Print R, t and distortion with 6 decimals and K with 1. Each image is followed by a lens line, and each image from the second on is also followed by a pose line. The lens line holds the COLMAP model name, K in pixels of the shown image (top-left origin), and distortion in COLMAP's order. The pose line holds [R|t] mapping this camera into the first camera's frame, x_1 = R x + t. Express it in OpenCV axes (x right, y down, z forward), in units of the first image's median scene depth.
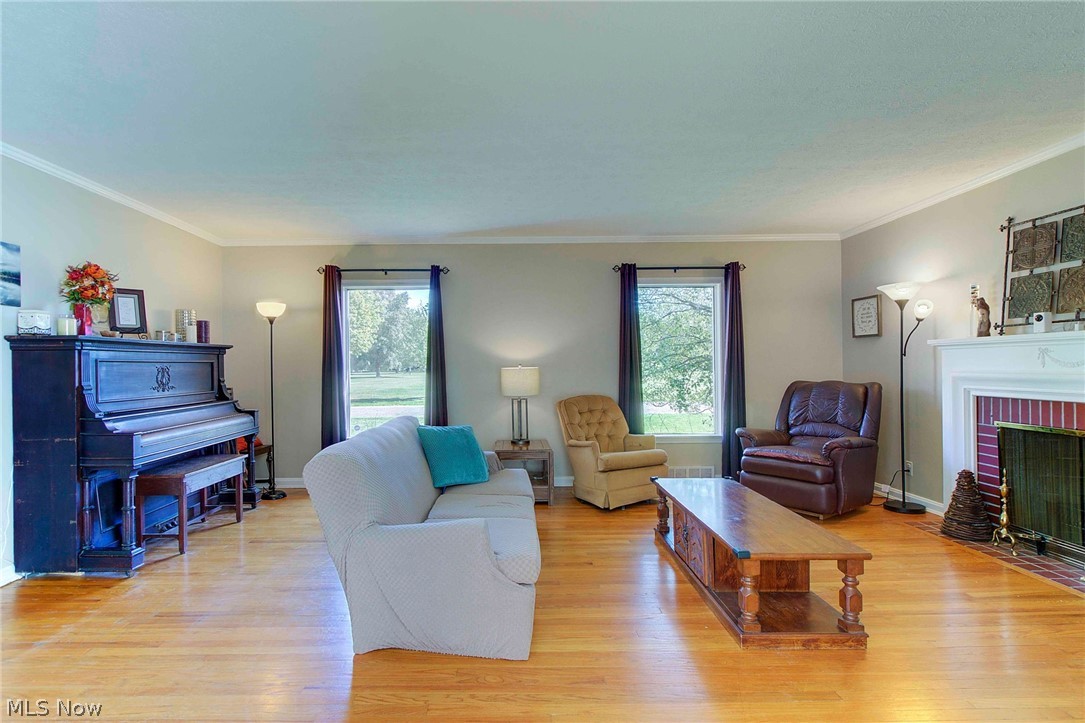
lens RADIAL K [[506.6, 0, 519.7], [0, 506.6, 364.5], [0, 0, 1]] dist [-0.010190, 0.000591]
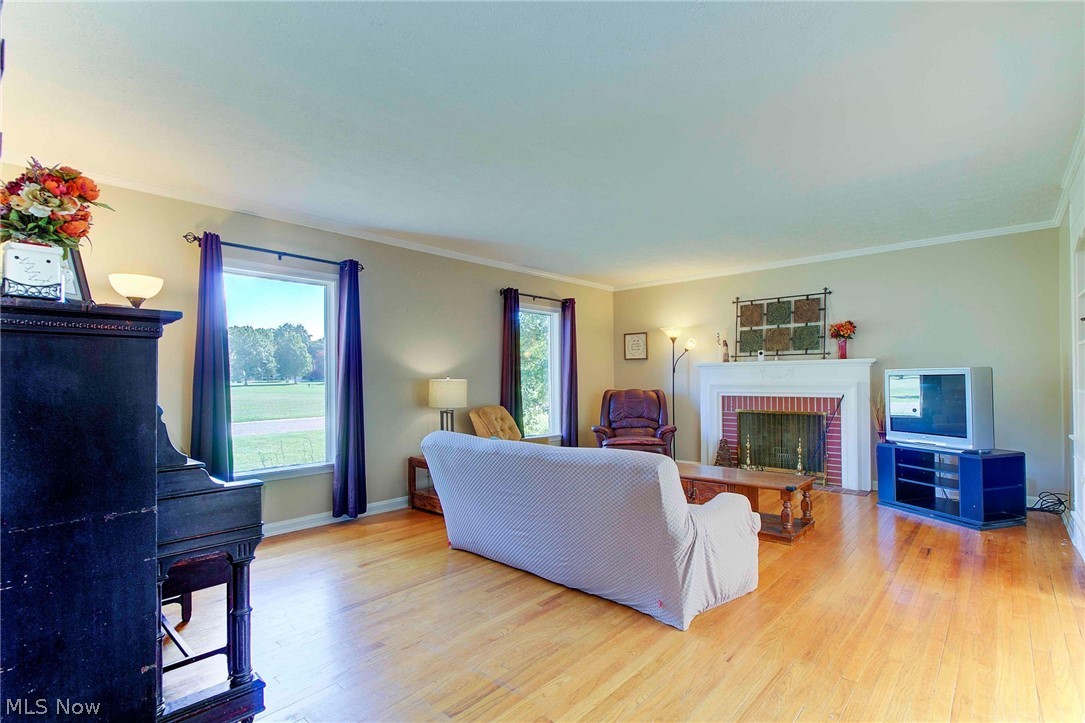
lens RADIAL K [[506.6, 0, 542.5], [0, 506.6, 372.9], [0, 0, 1]] dist [-0.010190, 0.000591]
pose [[0.671858, 0.012322, 0.740577, -0.664081], [0.001027, 0.999845, -0.017568, 0.010980], [-0.740679, 0.012564, 0.671742, 0.224235]]
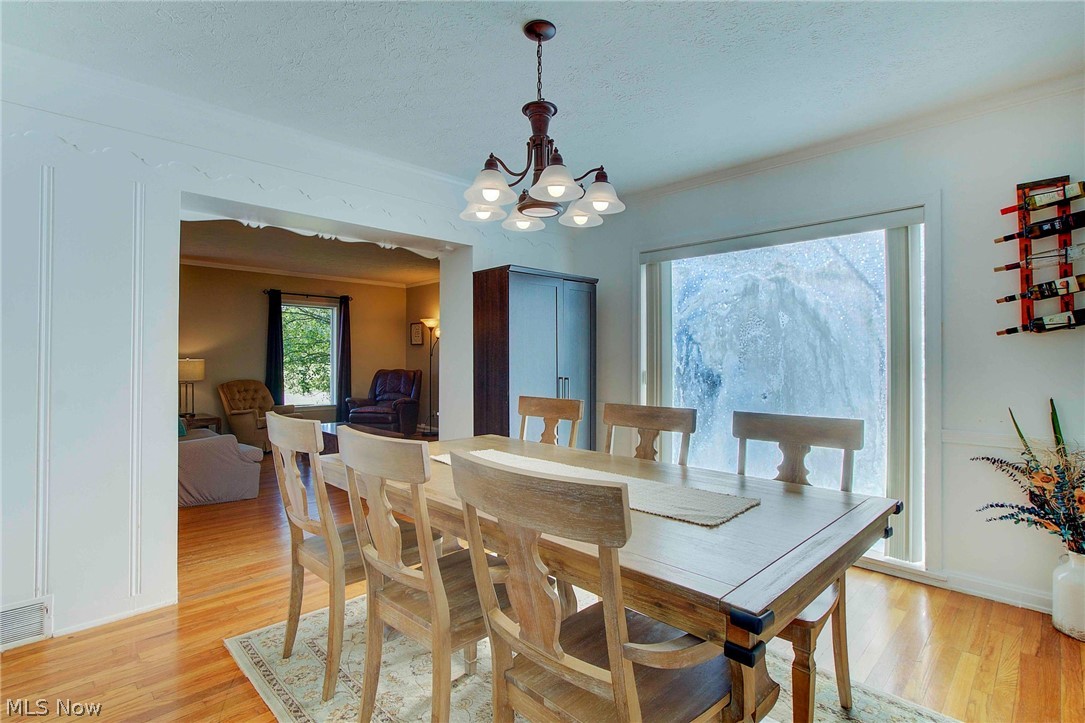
lens RADIAL K [[506.6, 0, 536.6], [0, 506.6, 352.8], [0, 0, 1]] dist [-0.010190, 0.000591]
pose [[0.703765, 0.023131, 0.710056, -0.324656], [-0.012351, 0.999717, -0.020326, 0.004891], [-0.710325, 0.005534, 0.703852, -0.634554]]
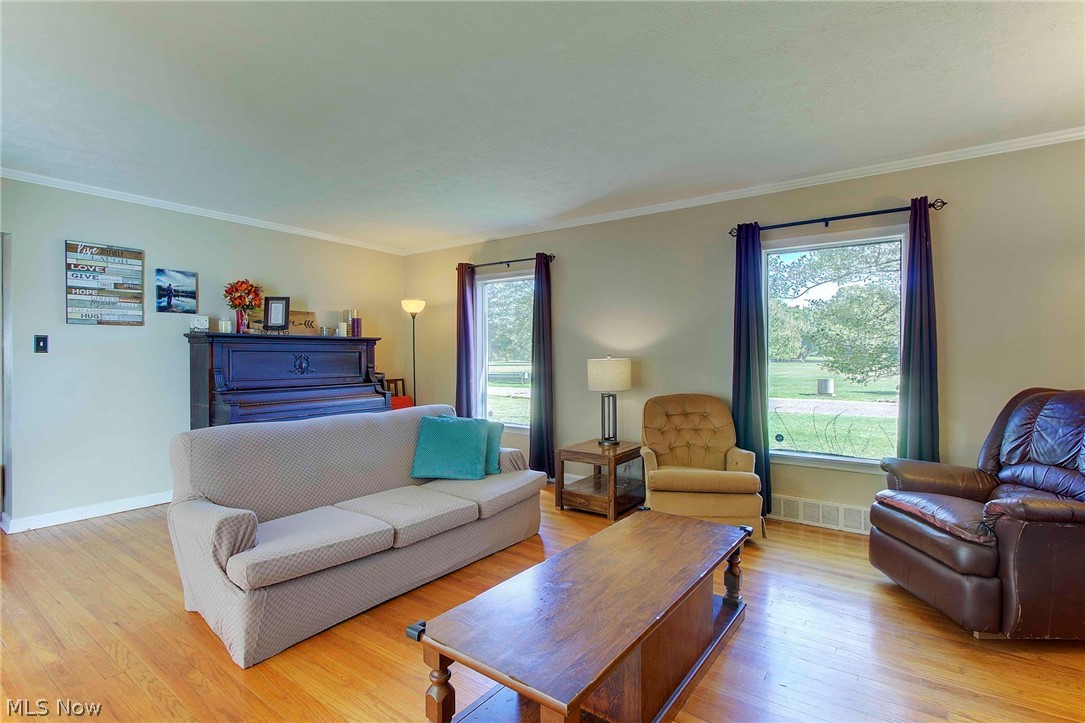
lens RADIAL K [[506.6, 0, 561.5], [0, 506.6, 354.0], [0, 0, 1]] dist [-0.010190, 0.000591]
pose [[0.822978, 0.005975, -0.568041, 0.480488], [-0.006144, 0.999980, 0.001617, -0.003784], [0.568039, 0.002159, 0.822999, 0.254621]]
